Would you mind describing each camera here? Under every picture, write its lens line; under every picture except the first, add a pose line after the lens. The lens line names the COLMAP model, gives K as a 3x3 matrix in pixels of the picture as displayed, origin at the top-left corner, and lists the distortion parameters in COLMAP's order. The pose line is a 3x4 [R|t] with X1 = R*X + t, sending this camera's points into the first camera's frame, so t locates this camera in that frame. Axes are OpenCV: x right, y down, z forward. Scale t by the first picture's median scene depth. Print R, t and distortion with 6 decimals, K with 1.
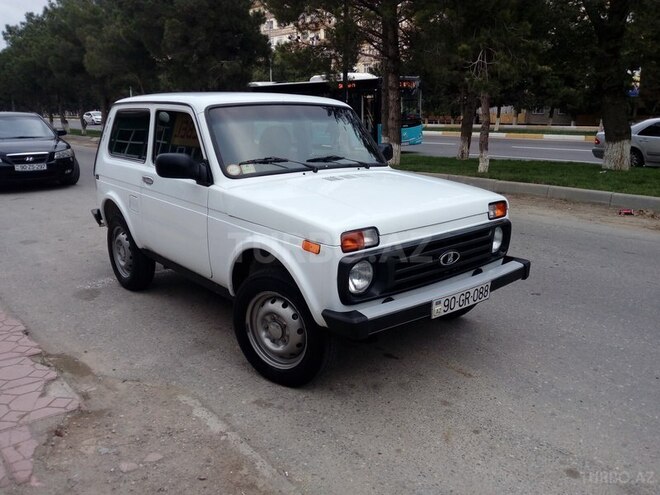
lens RADIAL K [[545.1, 0, 330.9], [0, 545.1, 249.0], [0, 0, 1]] dist [0.058074, -0.086905]
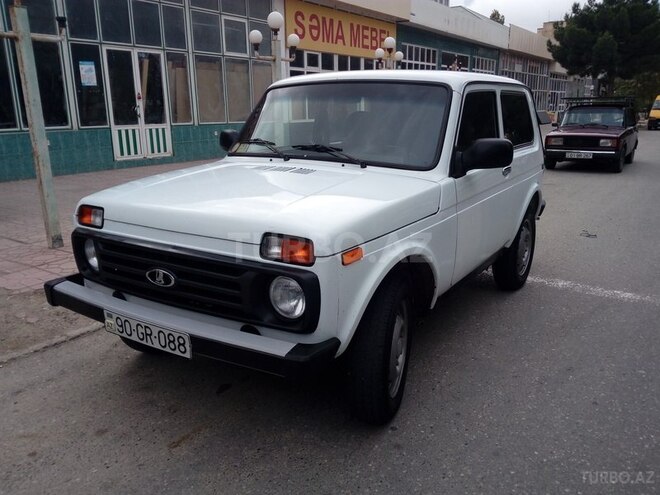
lens RADIAL K [[545.1, 0, 332.2], [0, 545.1, 245.4], [0, 0, 1]] dist [0.058074, -0.086905]
pose [[0.269566, 0.240039, -0.932586, 0.973285], [-0.227728, 0.956856, 0.180461, -0.216627], [0.935668, 0.163730, 0.312599, 0.965634]]
